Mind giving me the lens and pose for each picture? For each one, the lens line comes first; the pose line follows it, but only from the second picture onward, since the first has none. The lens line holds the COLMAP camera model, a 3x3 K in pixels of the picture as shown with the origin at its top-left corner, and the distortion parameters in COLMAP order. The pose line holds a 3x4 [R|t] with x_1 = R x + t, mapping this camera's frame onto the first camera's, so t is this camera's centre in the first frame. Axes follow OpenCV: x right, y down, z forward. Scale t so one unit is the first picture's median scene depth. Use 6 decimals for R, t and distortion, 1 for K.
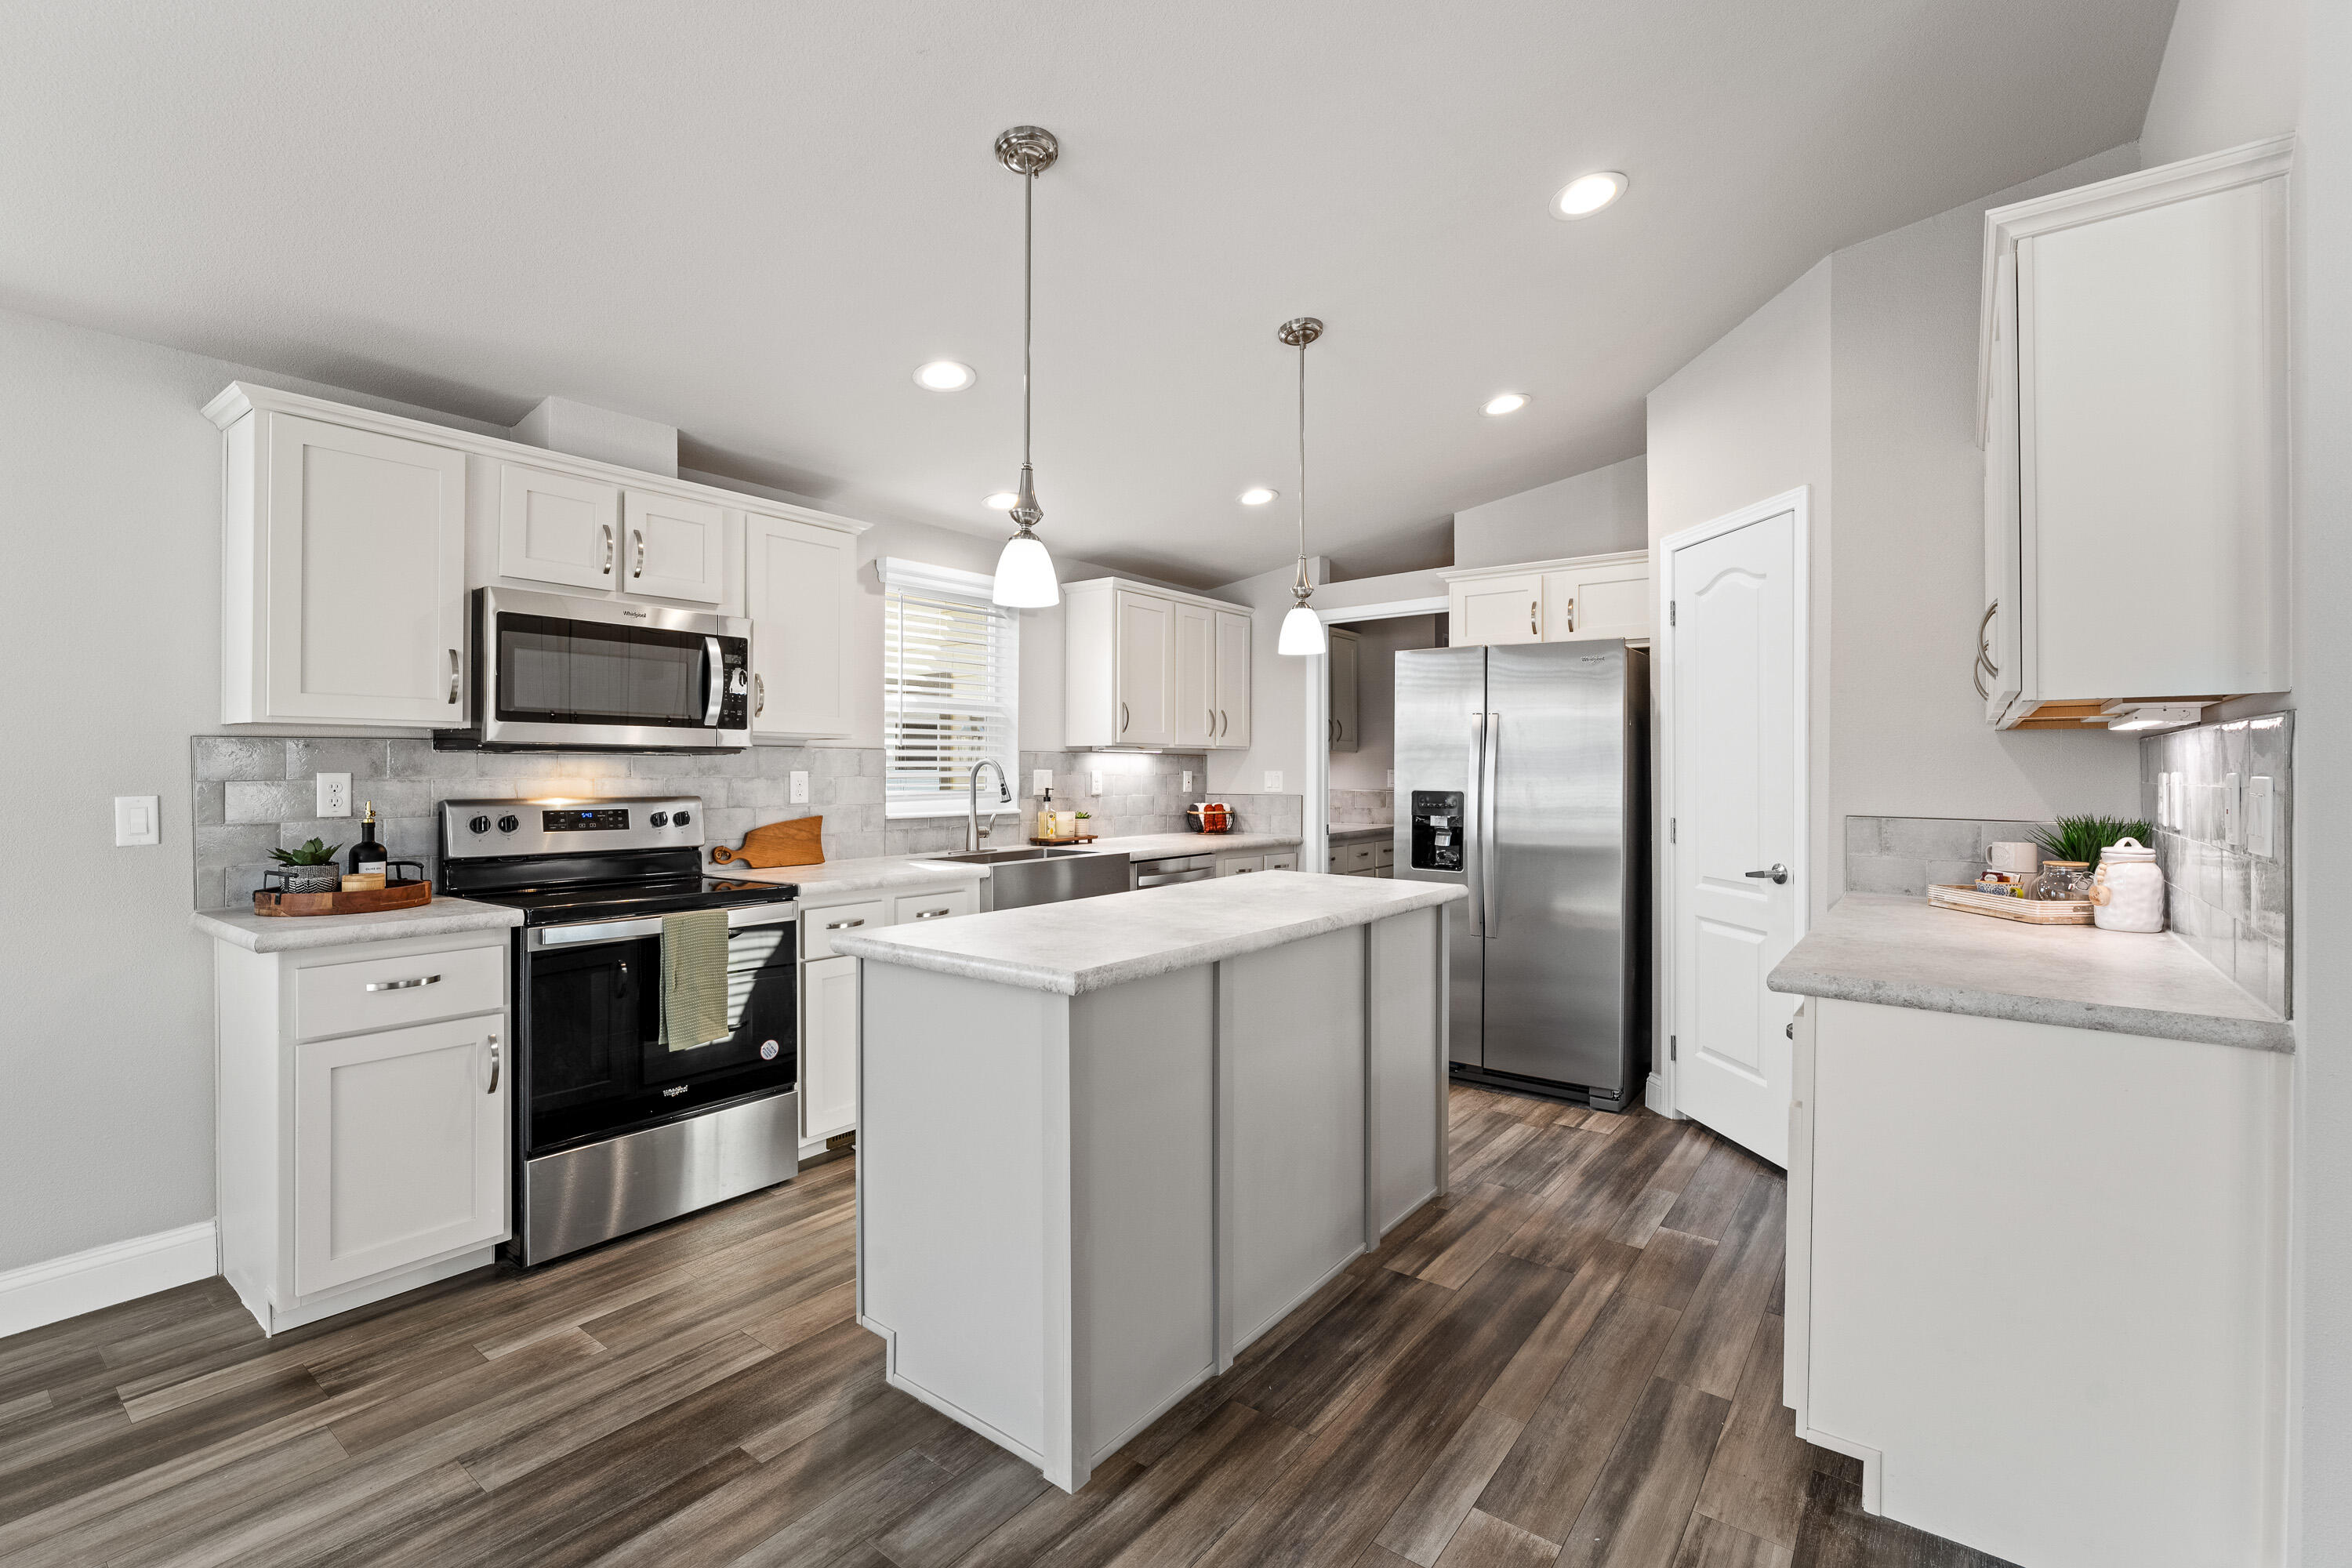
lens RADIAL K [[1032.3, 0, 1185.9], [0, 1032.3, 773.8], [0, 0, 1]] dist [-0.008352, 0.000806]
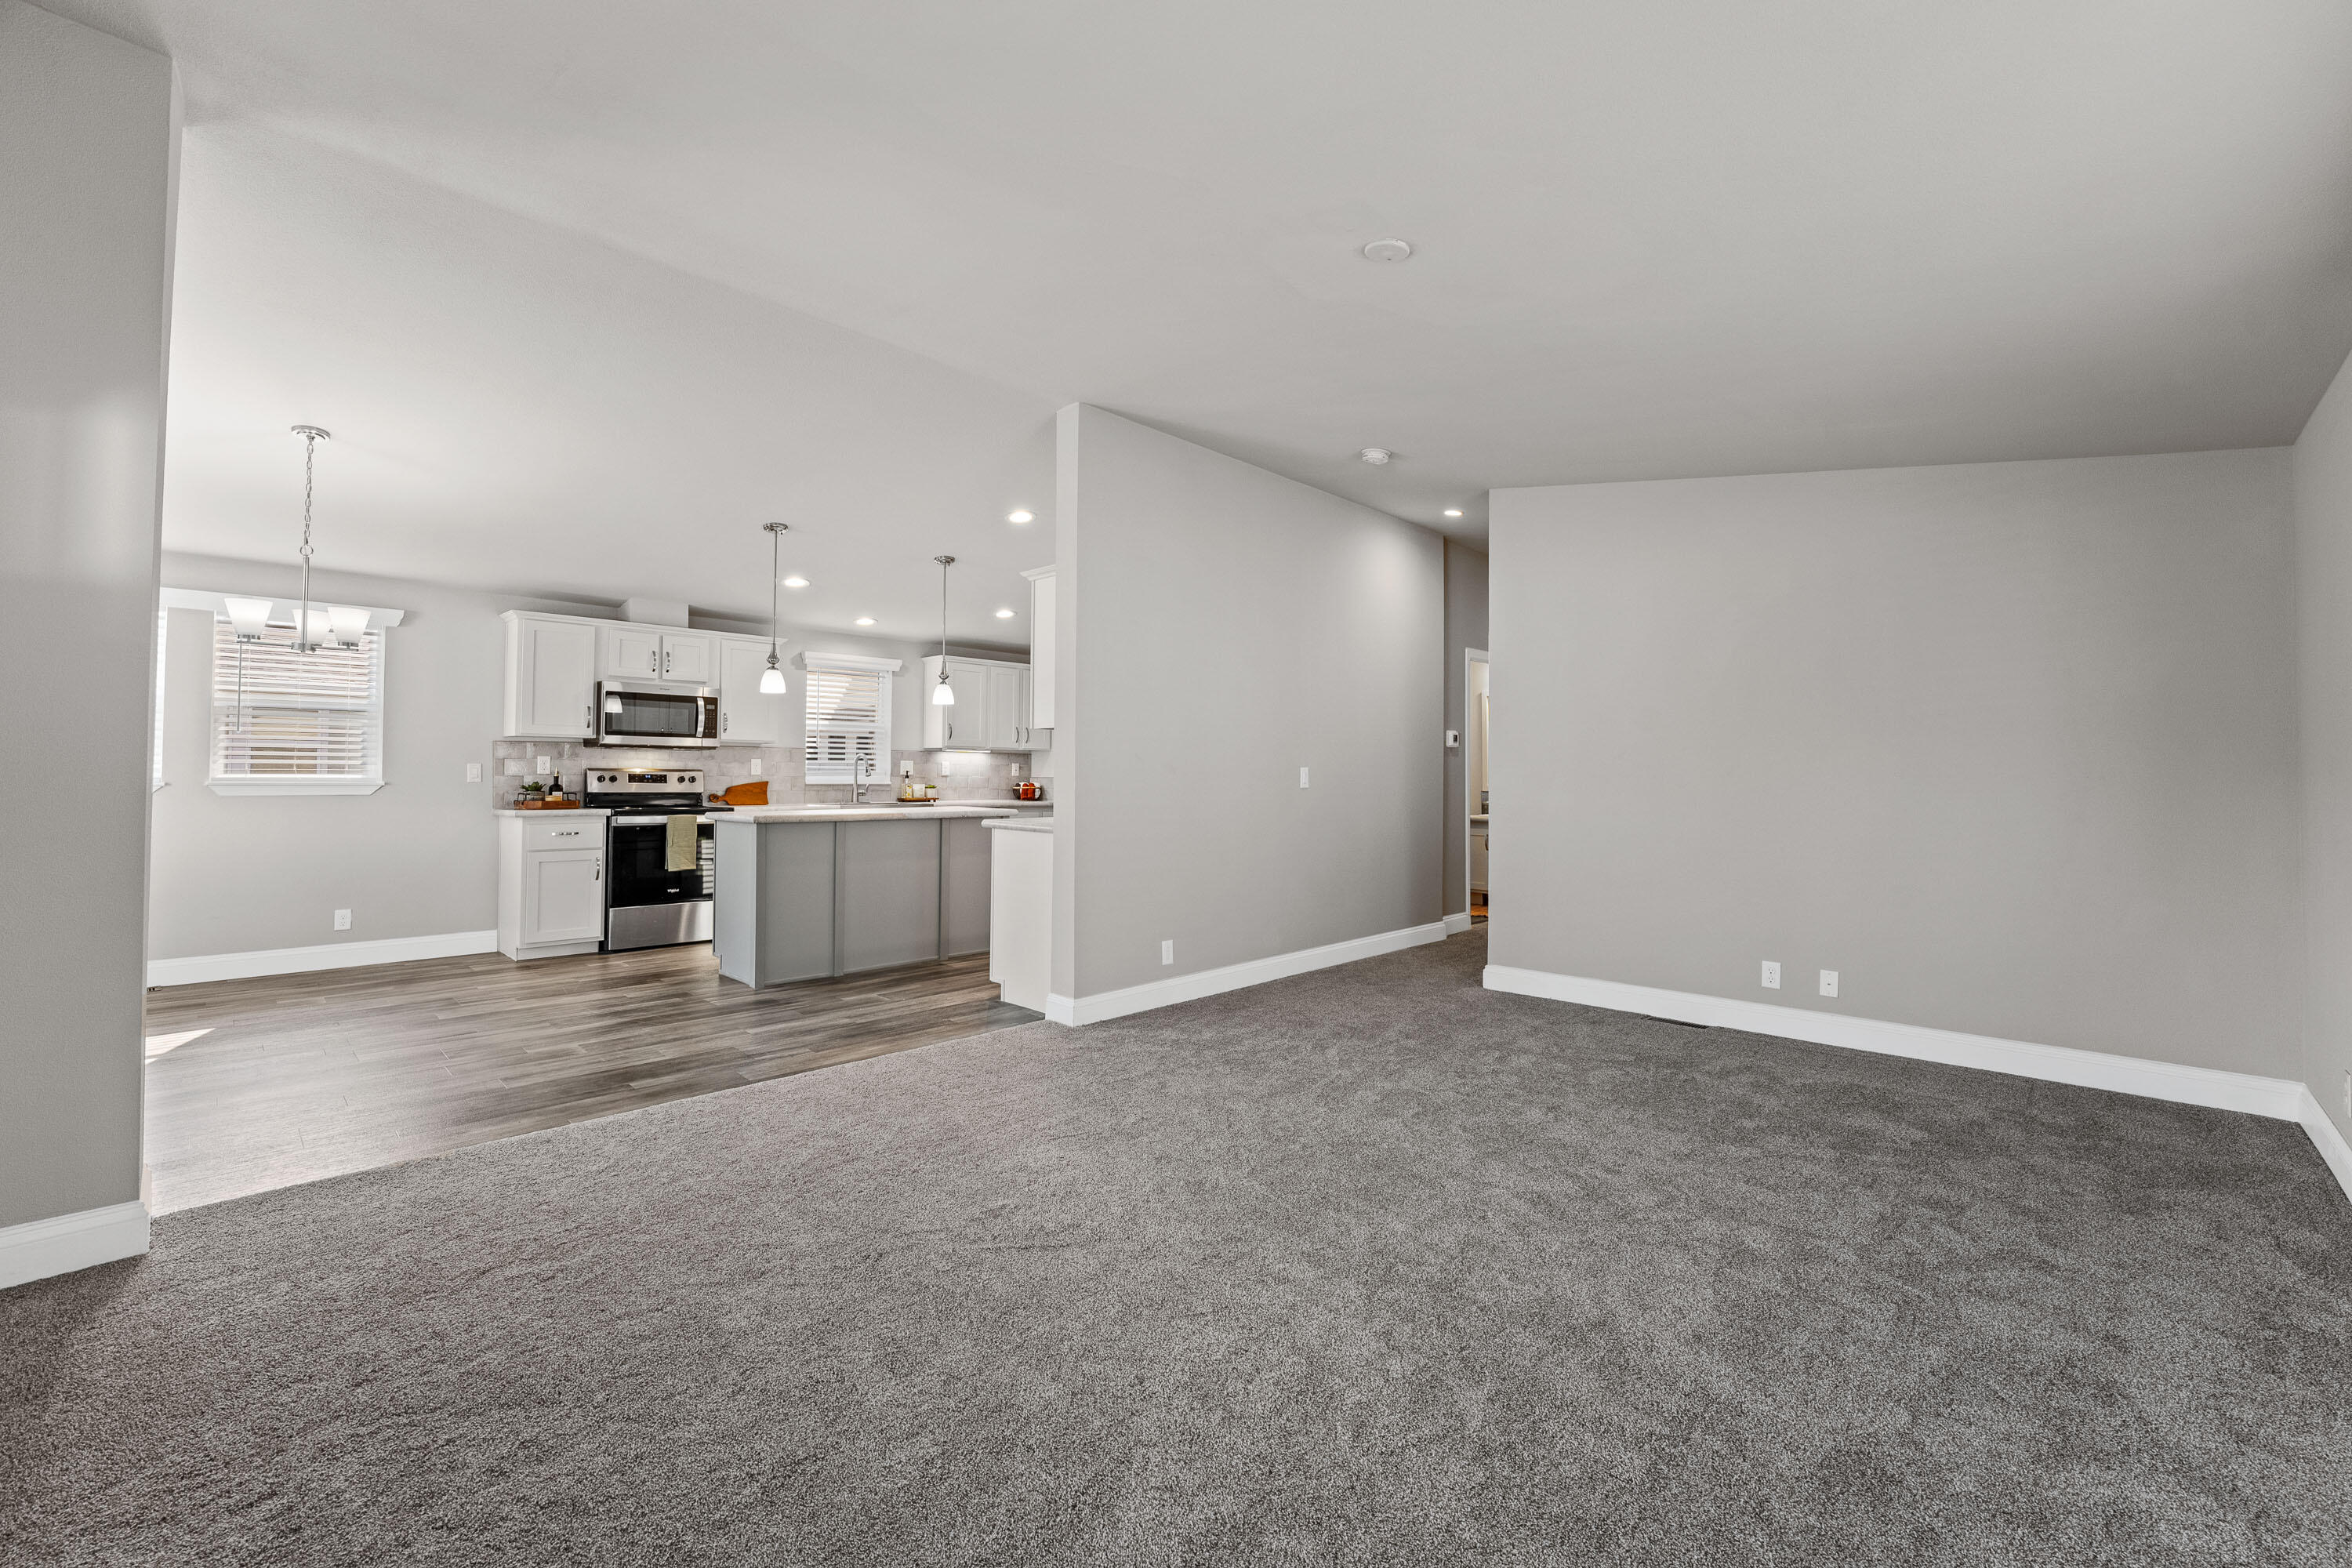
lens RADIAL K [[958.4, 0, 1172.1], [0, 958.4, 762.9], [0, 0, 1]] dist [0.001568, -0.000218]
pose [[0.991562, 0.003963, -0.129570, 0.934212], [-0.006218, 0.999836, -0.017005, 0.043986], [0.129482, 0.017668, 0.991424, -1.054916]]
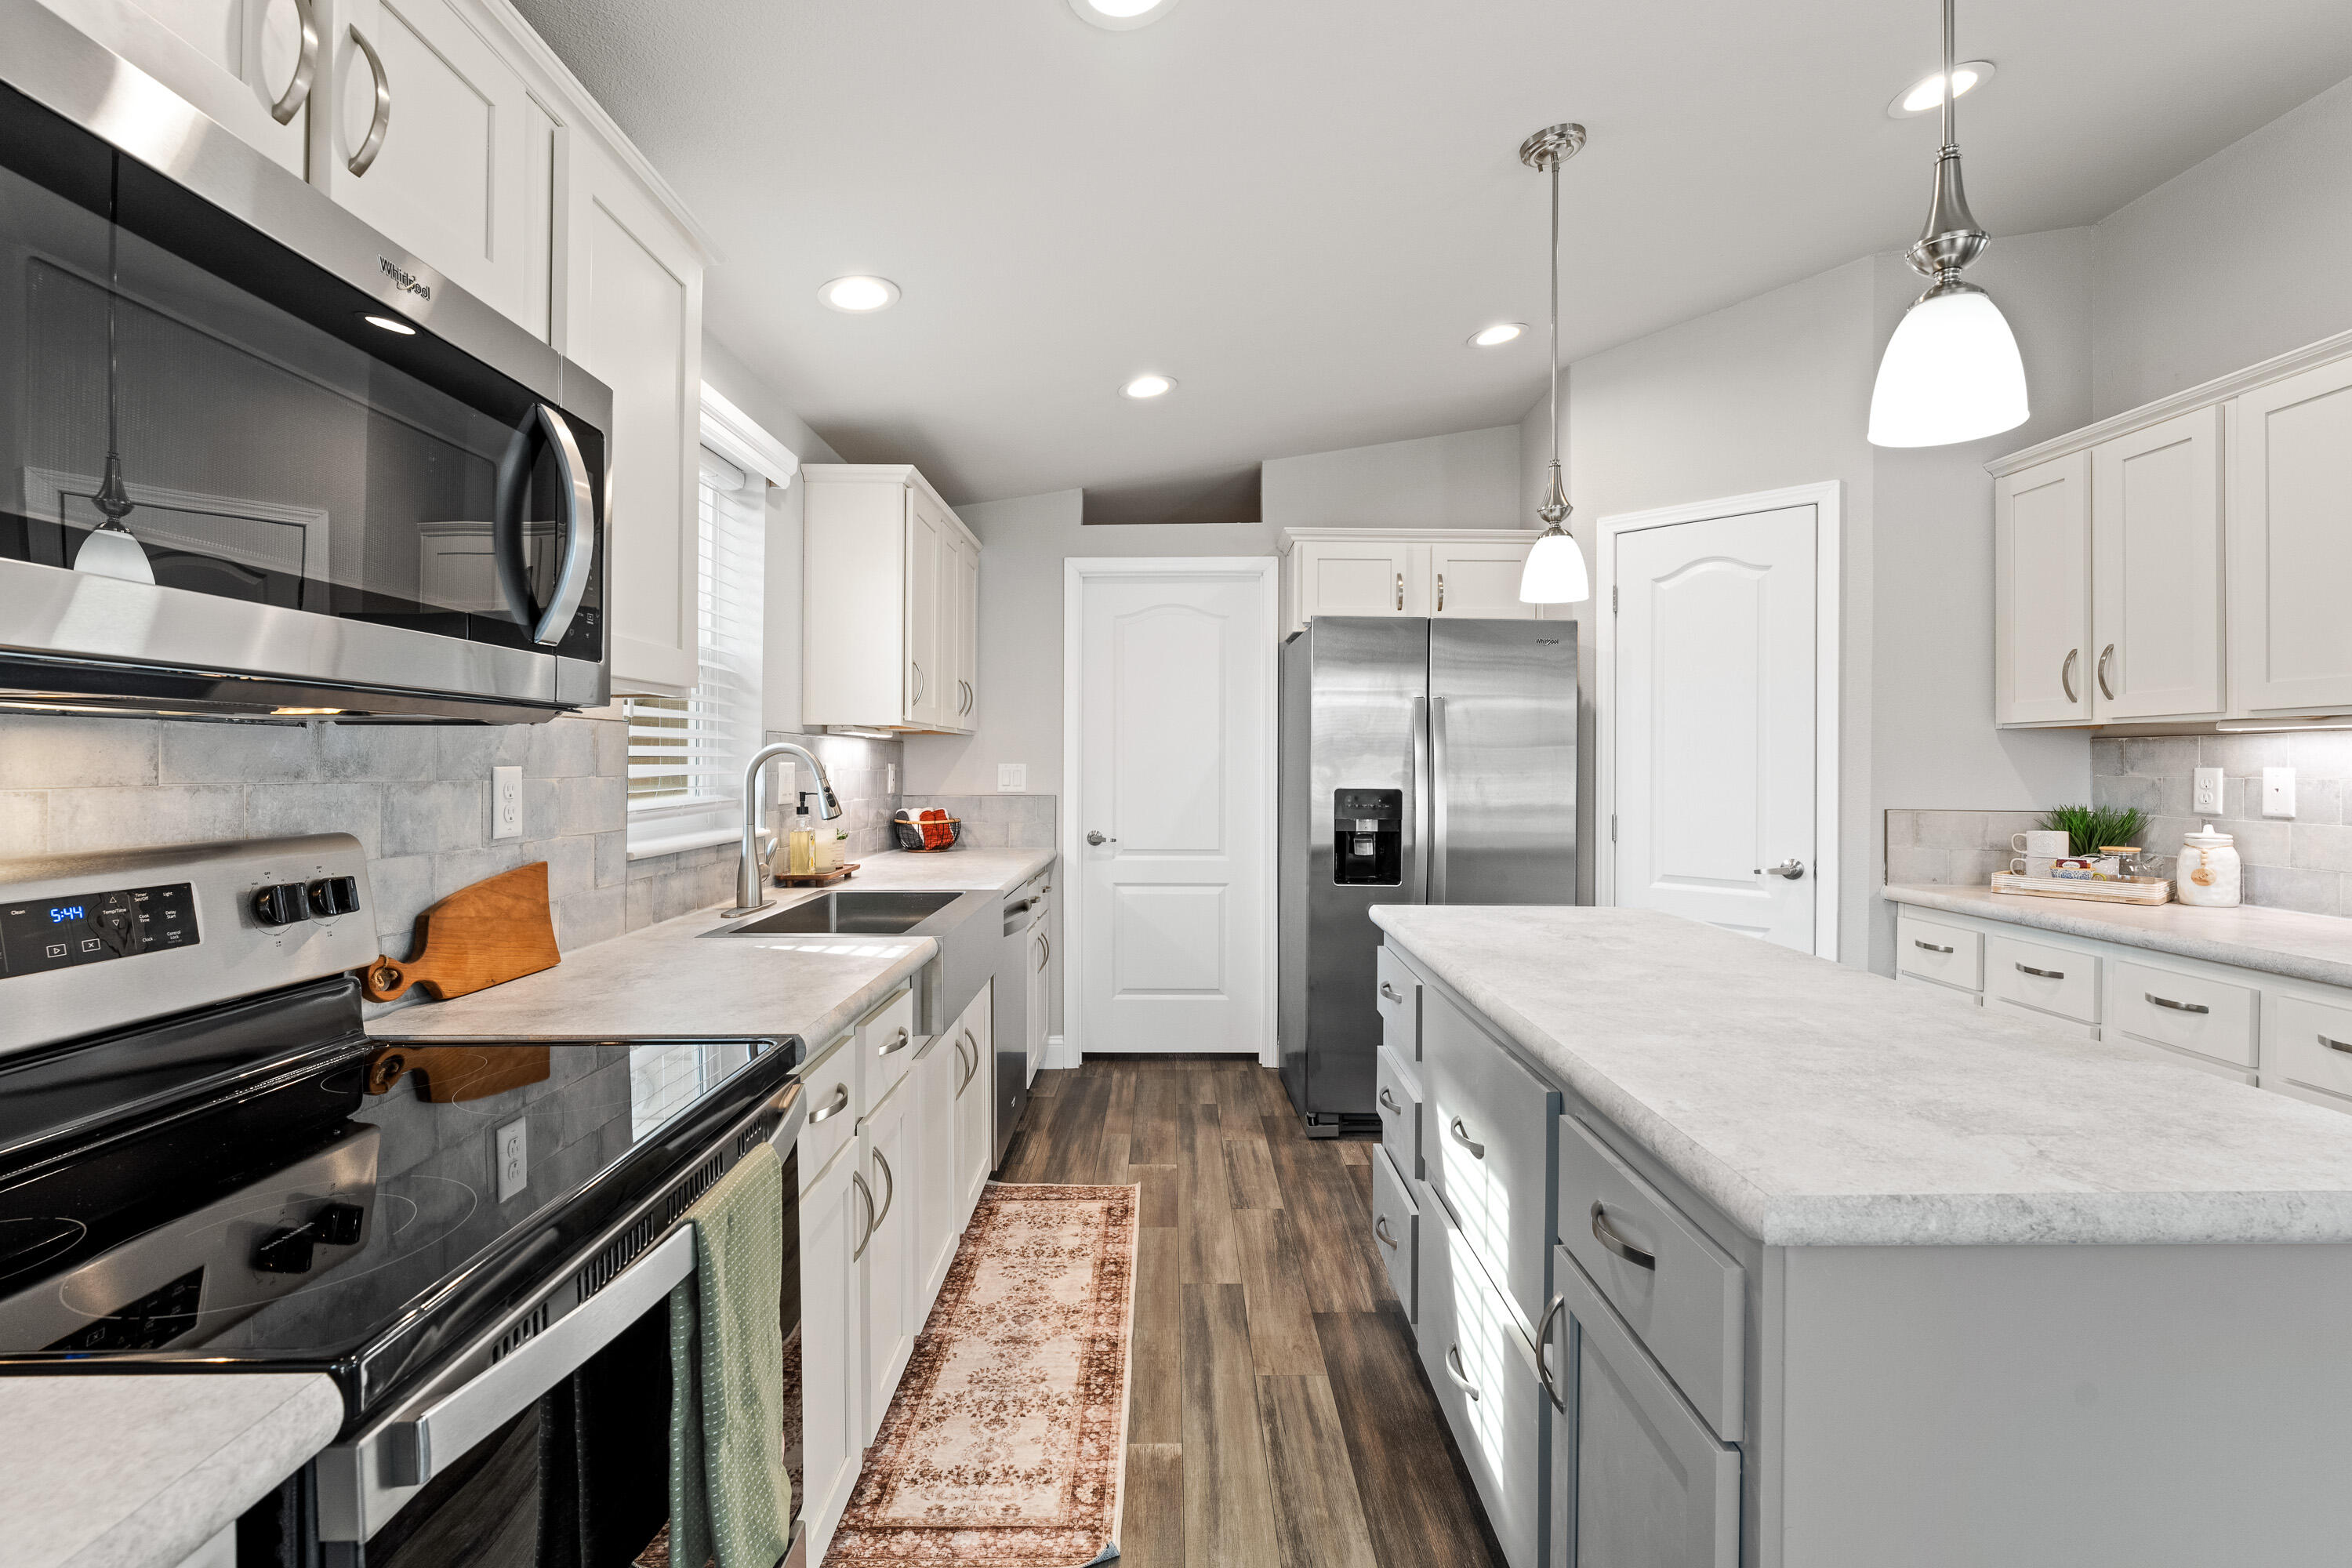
lens RADIAL K [[1050.3, 0, 1180.8], [0, 1050.3, 762.8], [0, 0, 1]] dist [-0.000264, 0.000382]
pose [[0.793009, 0.001026, 0.609209, -0.572827], [0.000247, 0.999998, -0.002006, -0.003728], [-0.609210, 0.001741, 0.793007, 0.625662]]
